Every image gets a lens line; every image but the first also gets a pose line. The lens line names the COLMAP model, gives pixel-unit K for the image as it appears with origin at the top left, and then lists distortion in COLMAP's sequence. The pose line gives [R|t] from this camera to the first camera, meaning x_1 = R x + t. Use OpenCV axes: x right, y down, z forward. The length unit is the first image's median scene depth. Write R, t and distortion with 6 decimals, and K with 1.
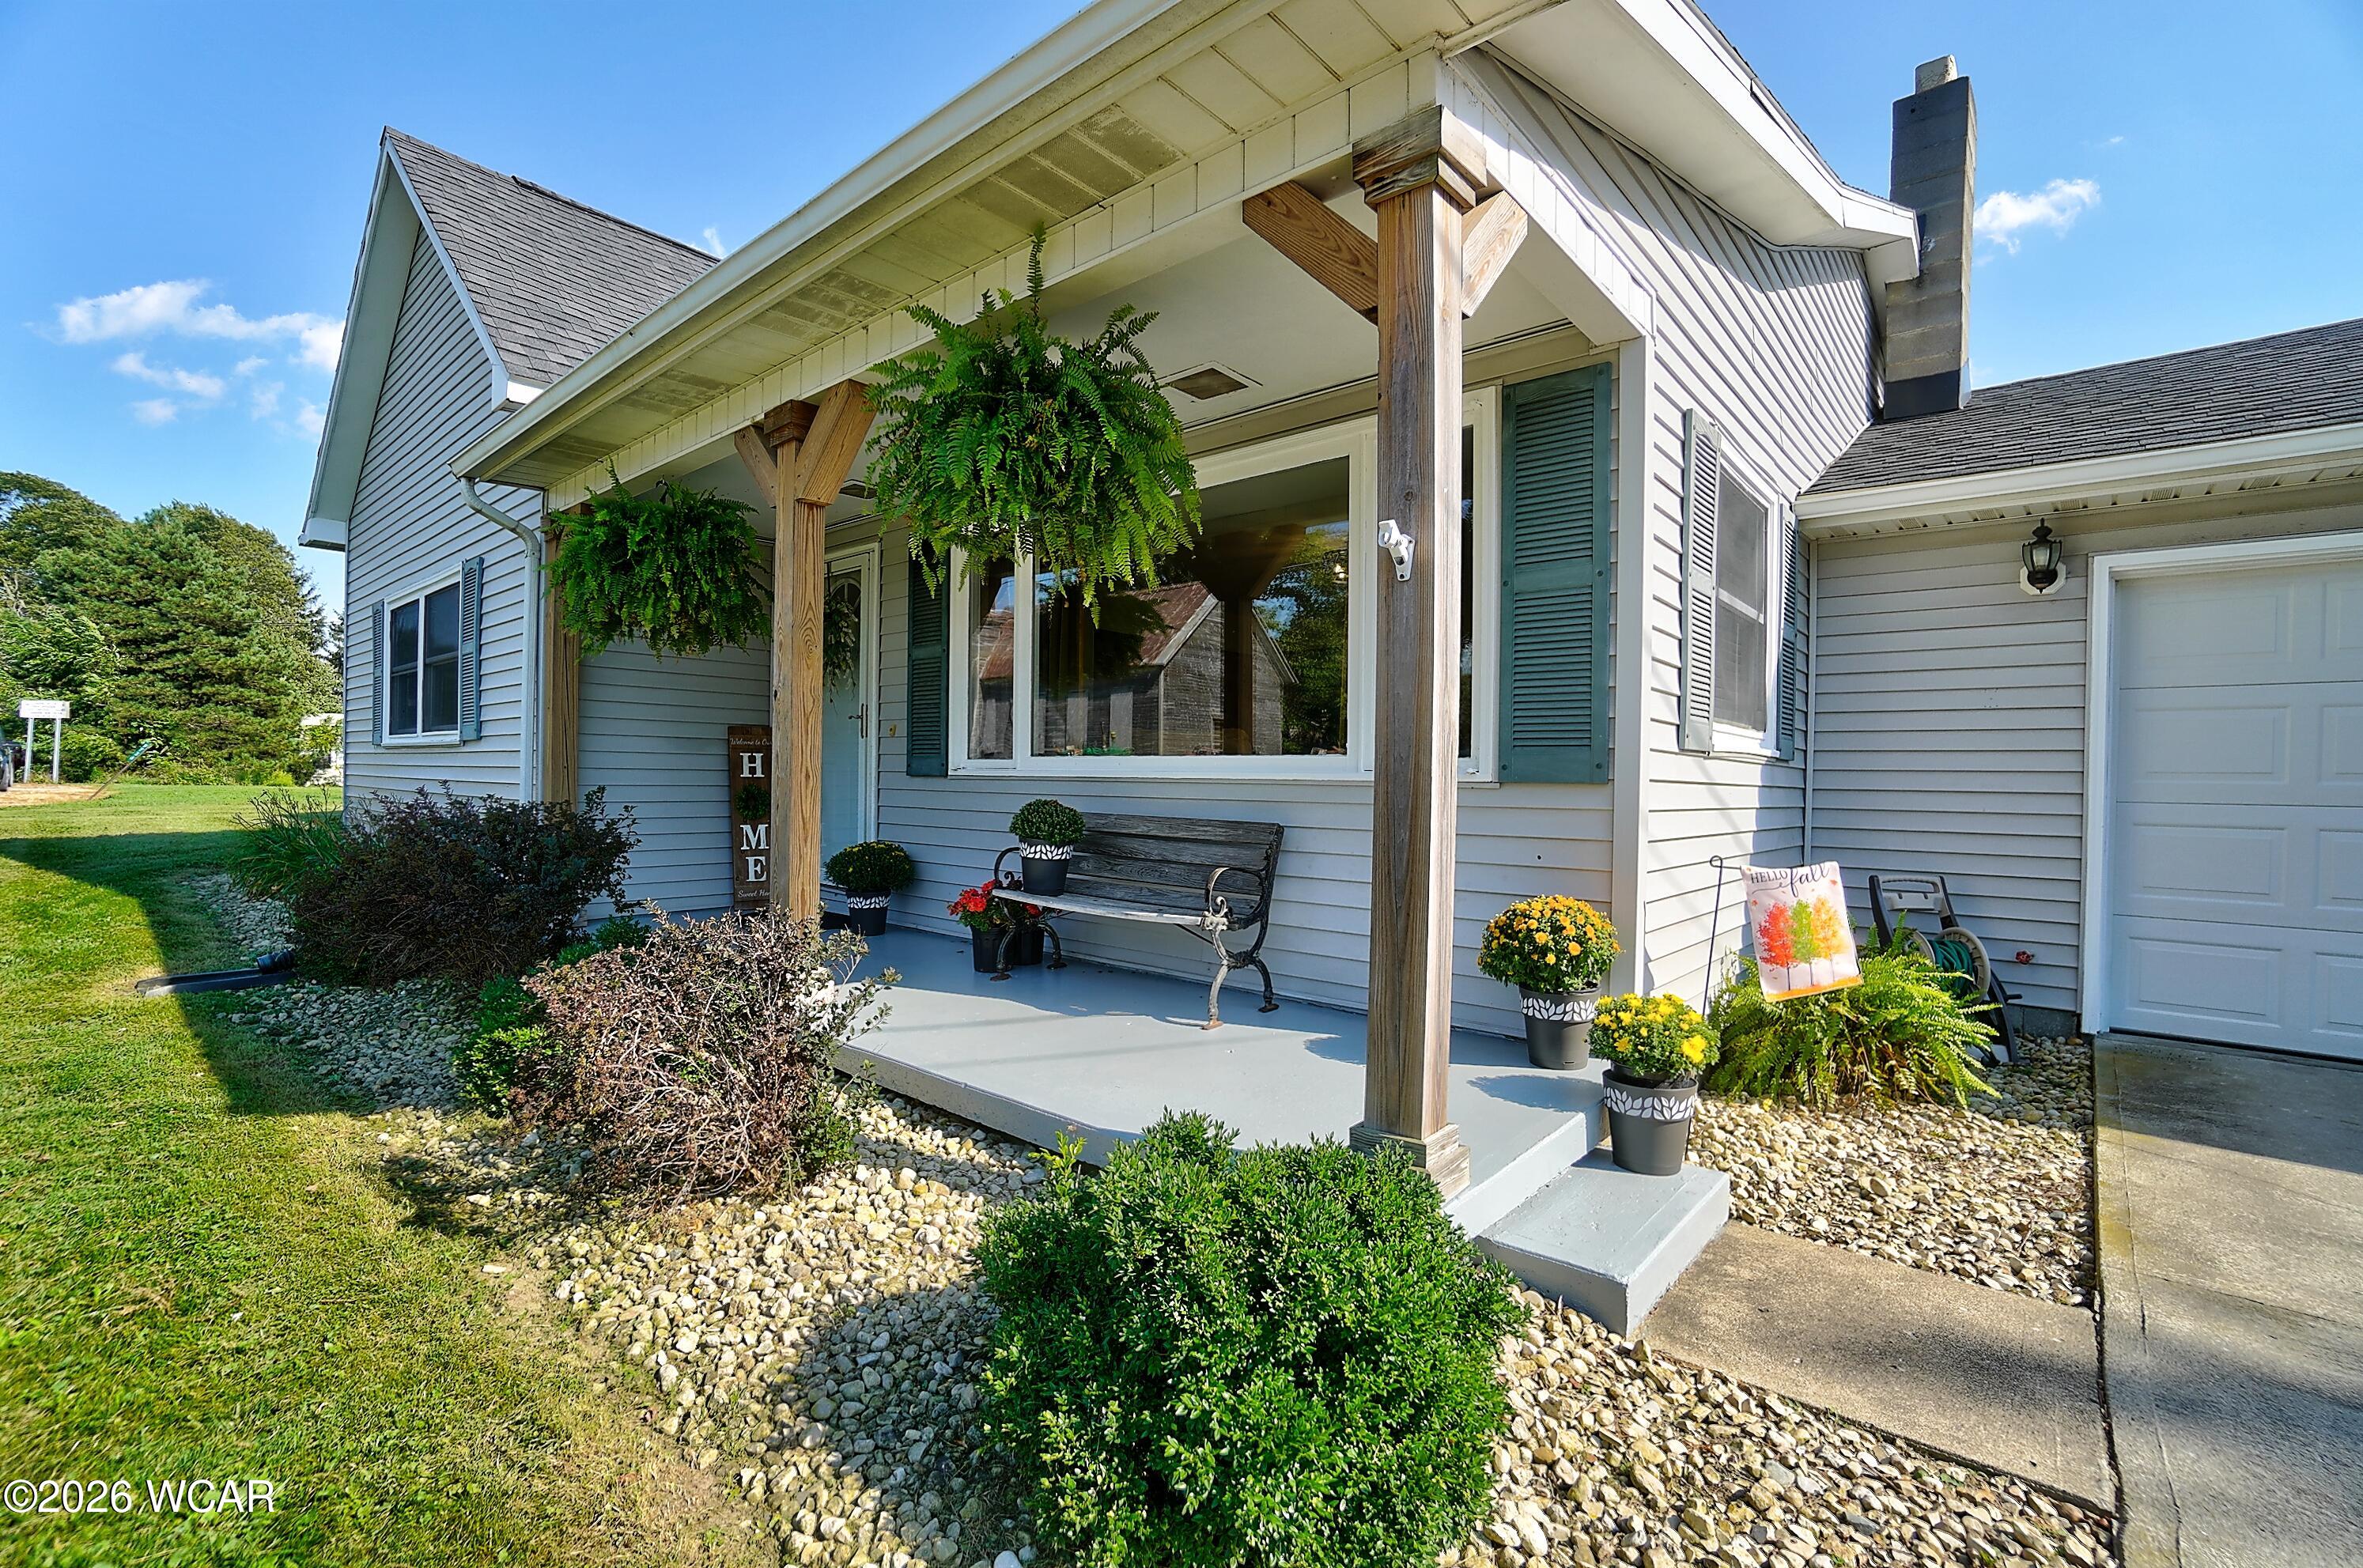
lens RADIAL K [[1043.4, 0, 1153.4], [0, 1043.4, 794.0], [0, 0, 1]] dist [-0.070133, 0.026344]
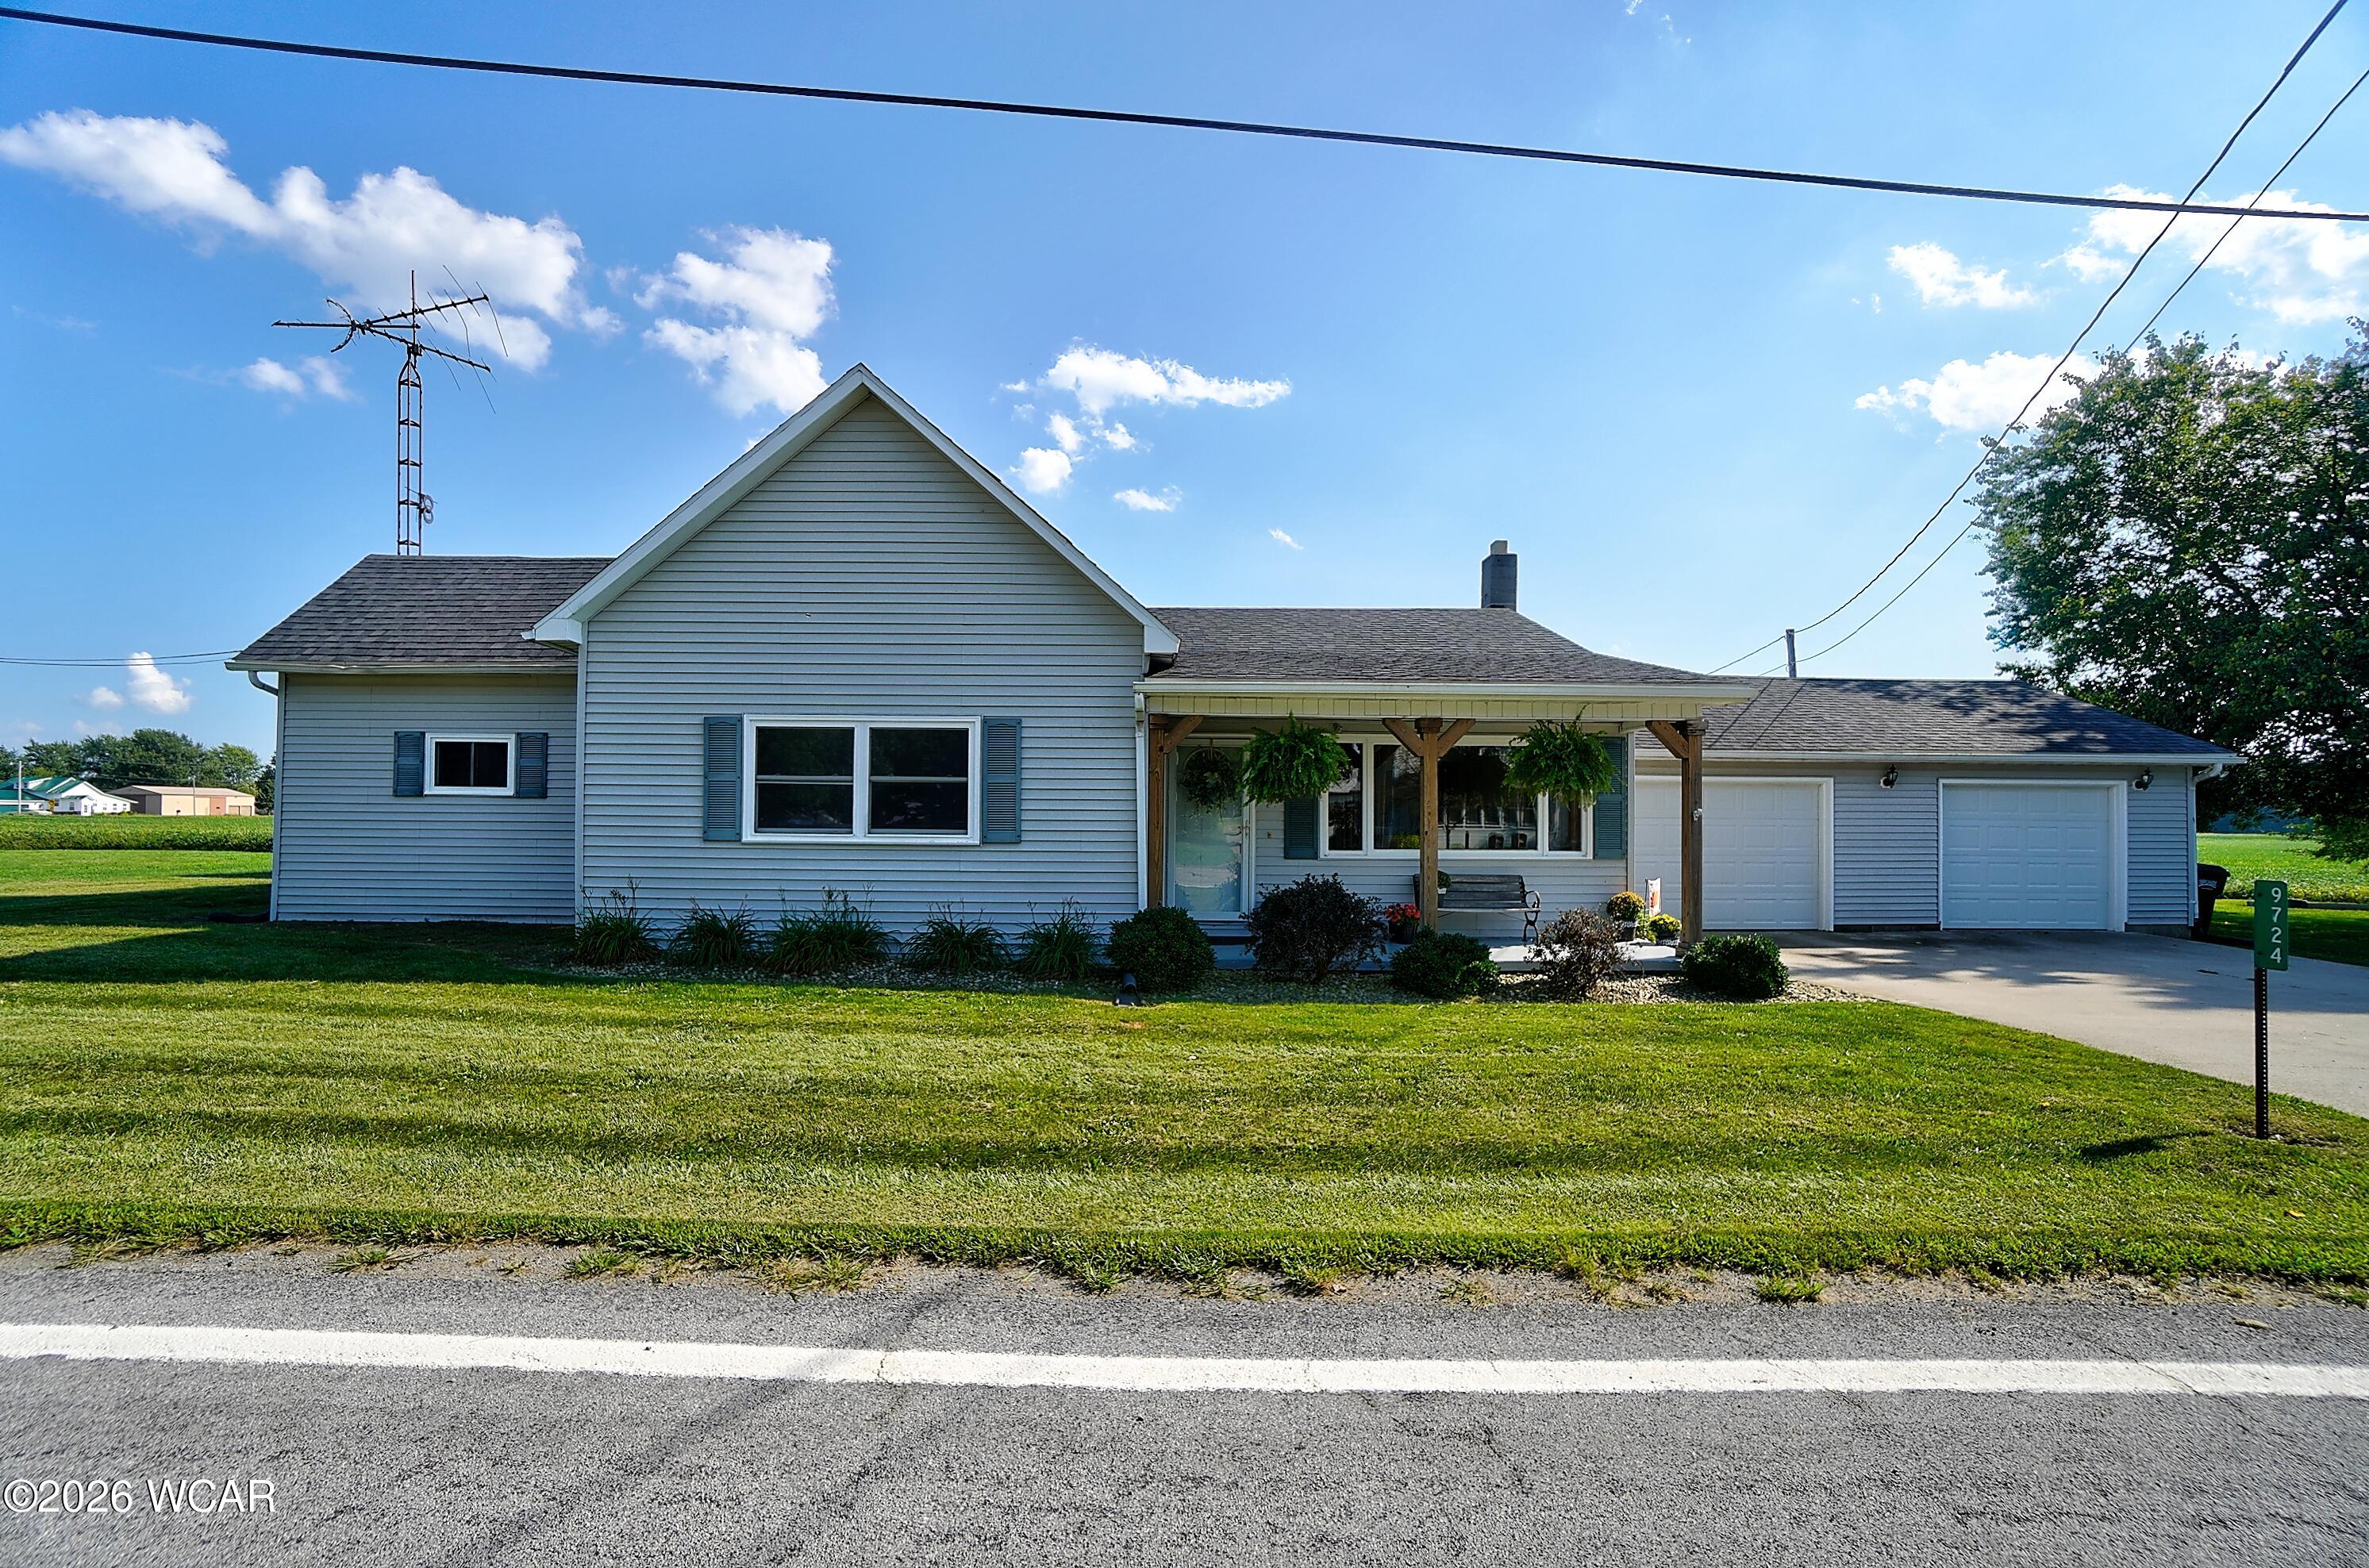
lens RADIAL K [[1046.1, 0, 1156.3], [0, 1046.1, 794.0], [0, 0, 1]] dist [-0.070133, 0.026344]
pose [[0.734418, 0.007061, 0.678661, -2.255602], [0.014940, 0.999535, -0.026567, -0.118346], [-0.678533, 0.029651, 0.733971, -0.357736]]
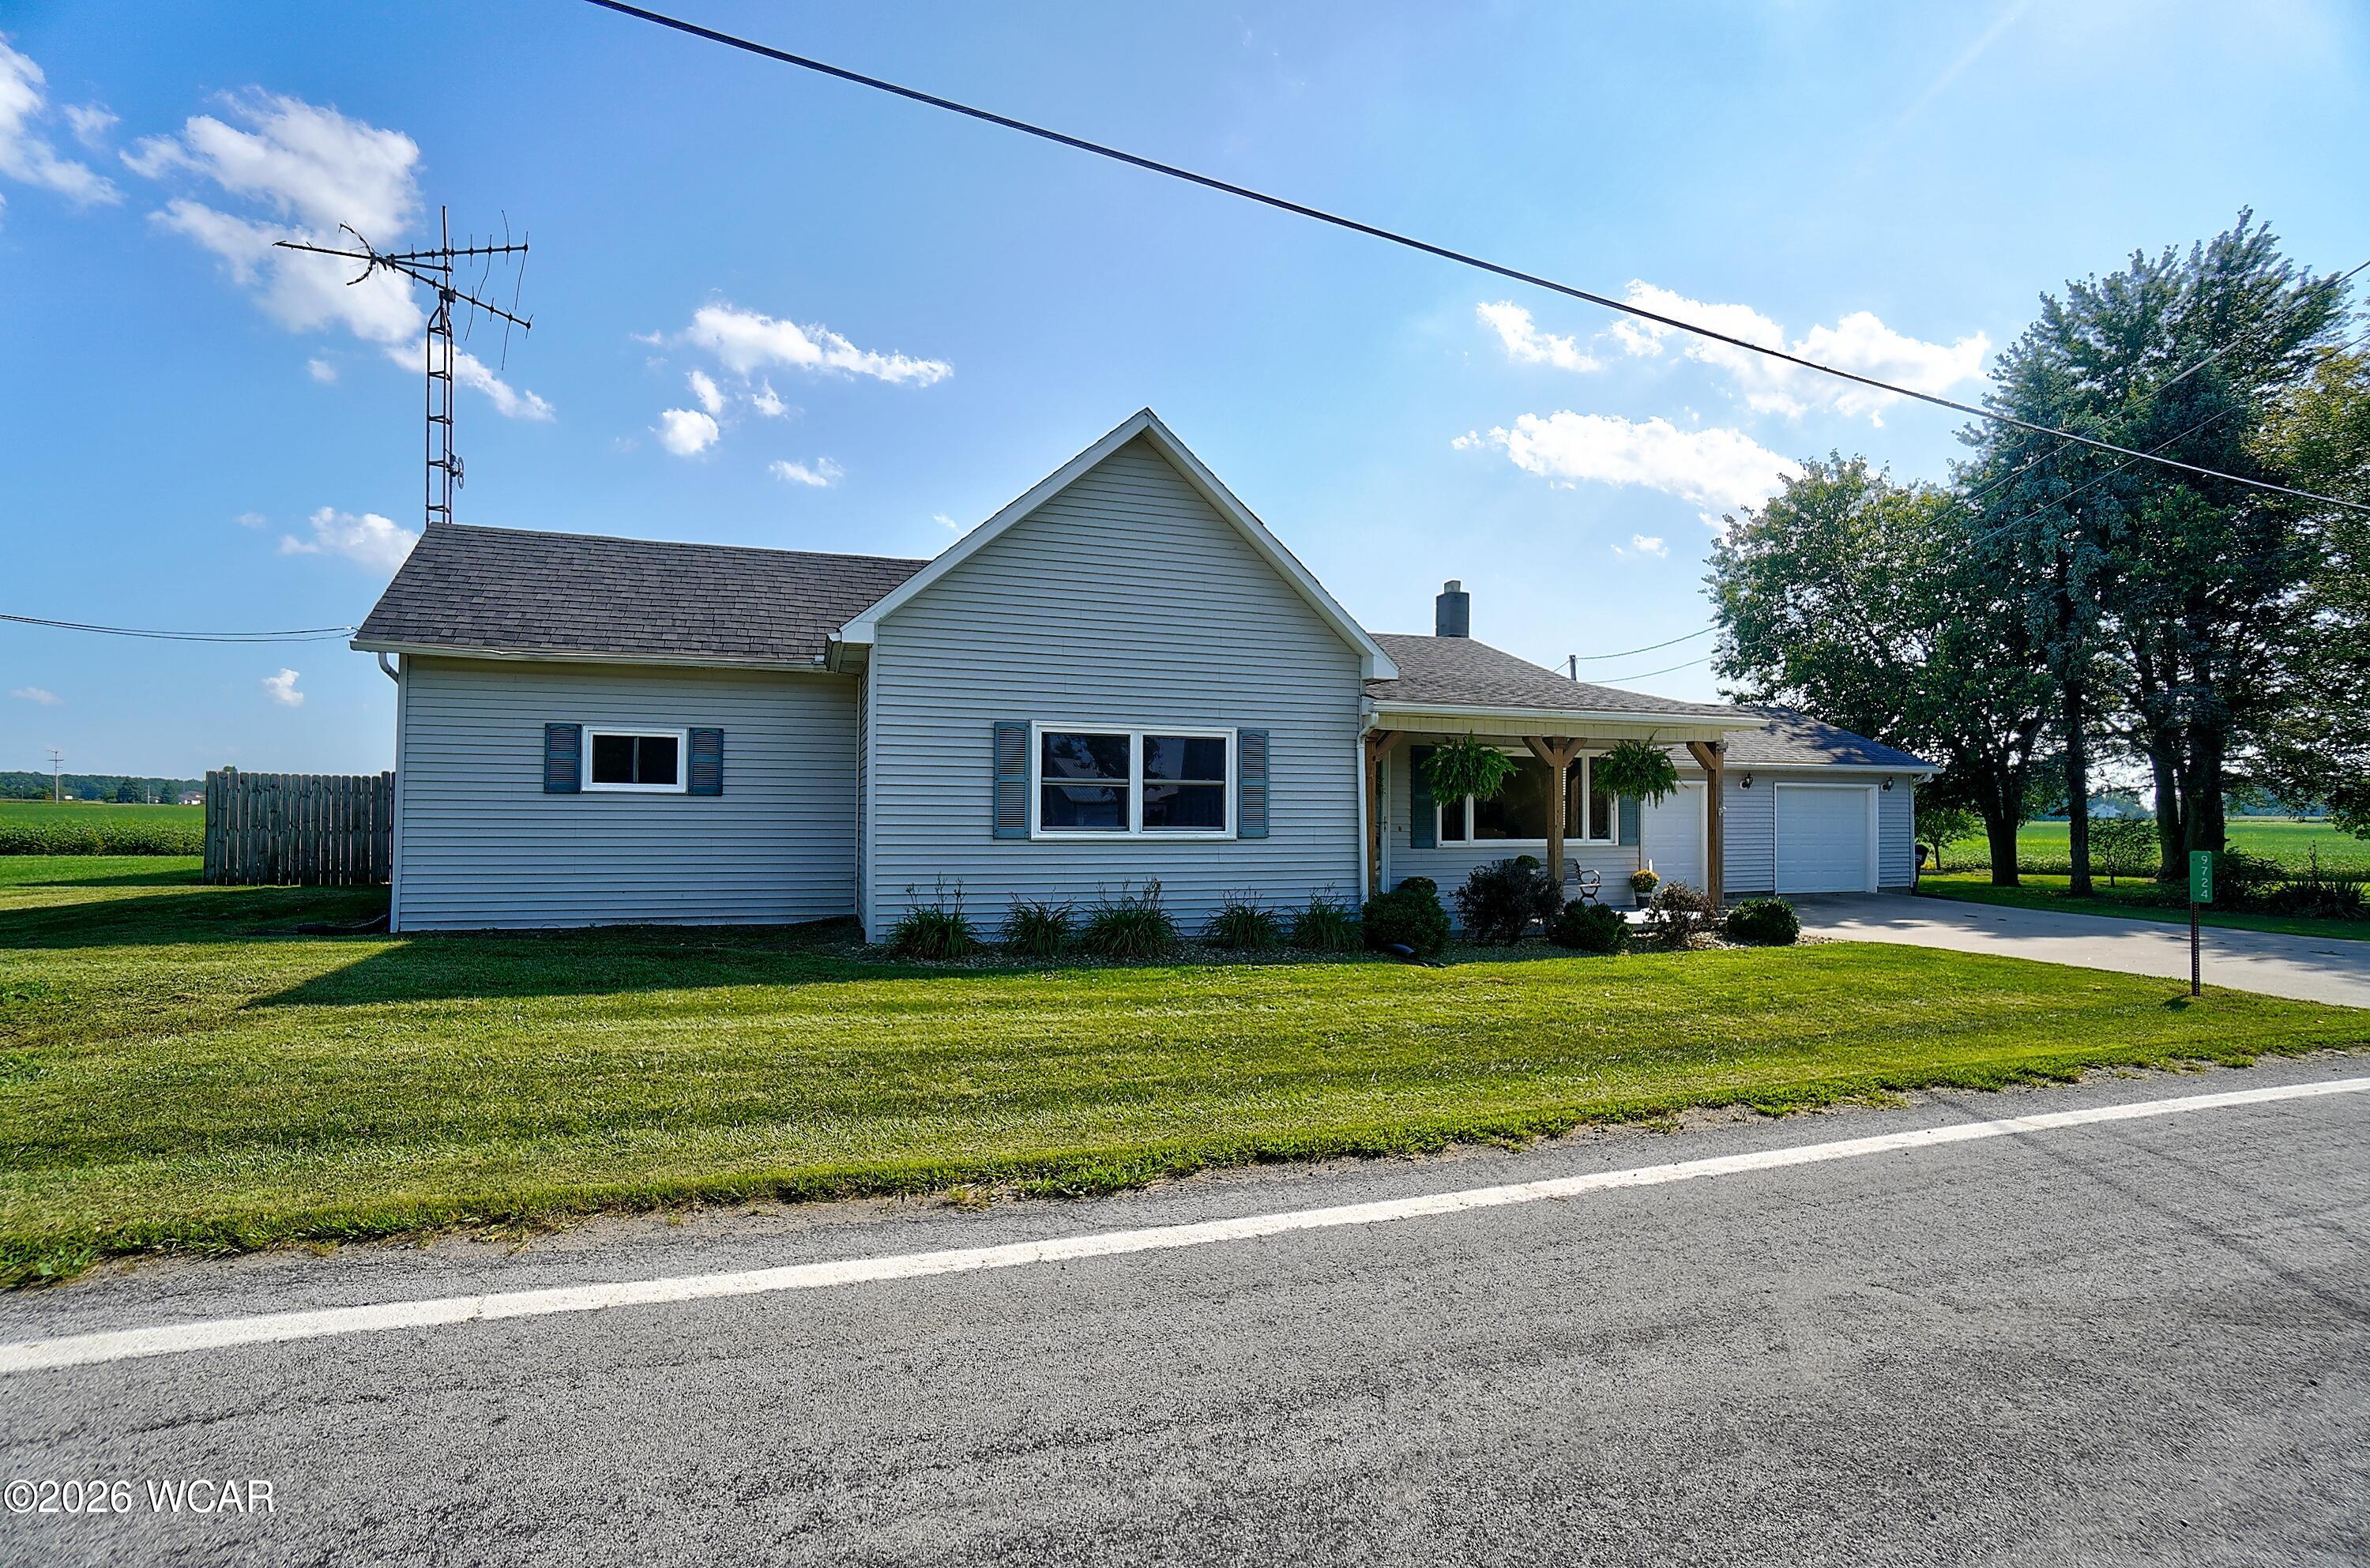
lens RADIAL K [[1041.5, 0, 1157.8], [0, 1041.5, 776.4], [0, 0, 1]] dist [-0.064380, 0.022401]
pose [[0.497891, 0.016461, 0.867084, -3.318973], [0.015909, 0.999478, -0.028110, -0.160008], [-0.867094, 0.027790, 0.497369, 0.420237]]
